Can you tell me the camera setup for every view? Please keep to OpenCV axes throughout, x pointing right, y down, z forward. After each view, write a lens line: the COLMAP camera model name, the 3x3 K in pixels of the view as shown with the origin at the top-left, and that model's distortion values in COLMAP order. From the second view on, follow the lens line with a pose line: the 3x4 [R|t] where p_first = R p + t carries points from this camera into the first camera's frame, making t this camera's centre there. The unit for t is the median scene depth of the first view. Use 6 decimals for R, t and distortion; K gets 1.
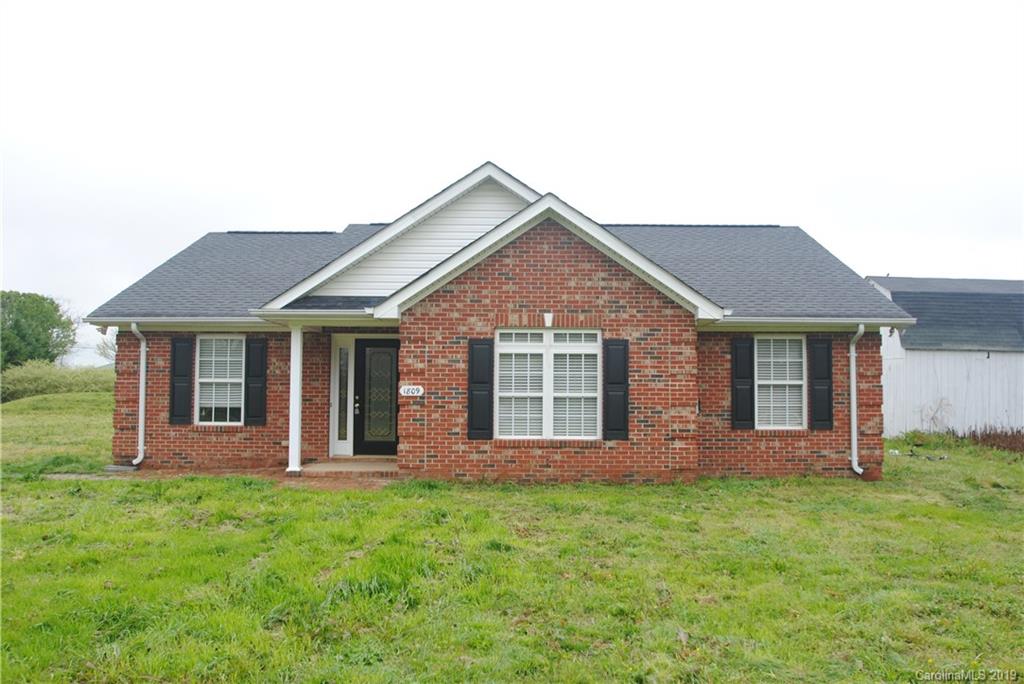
lens RADIAL K [[811.3, 0, 513.1], [0, 811.3, 340.6], [0, 0, 1]] dist [-0.036540, 0.005867]
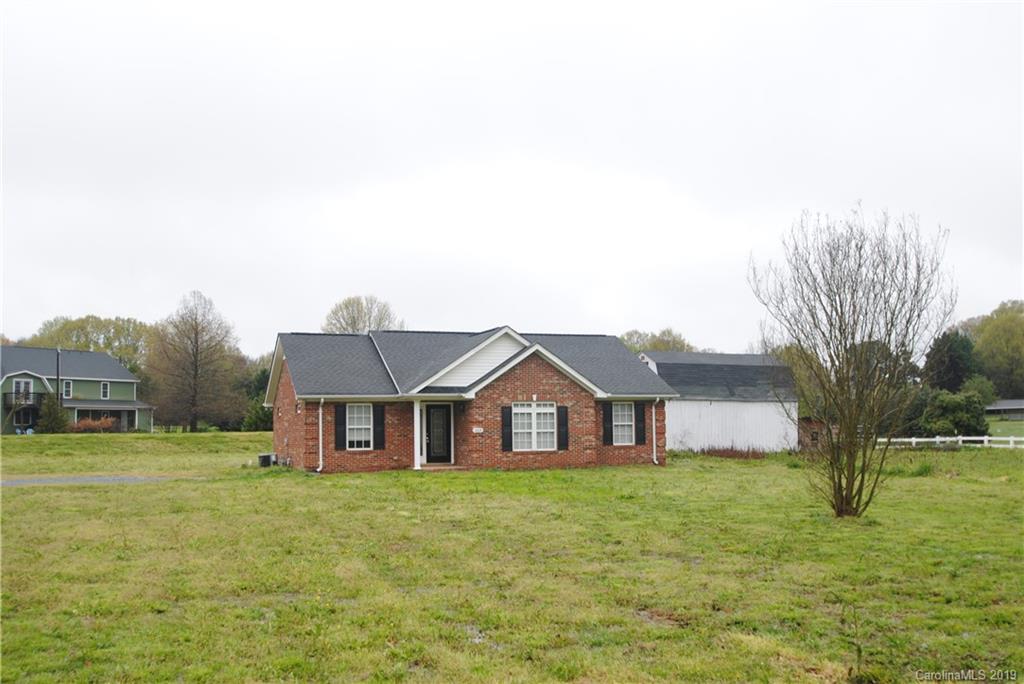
lens RADIAL K [[1066.4, 0, 511.7], [0, 1066.4, 343.7], [0, 0, 1]] dist [0.006223, 0.000000]
pose [[0.941898, 0.009398, 0.335767, -1.004806], [-0.004450, 0.999870, -0.015503, -0.128285], [-0.335869, 0.013108, 0.941817, -1.760554]]
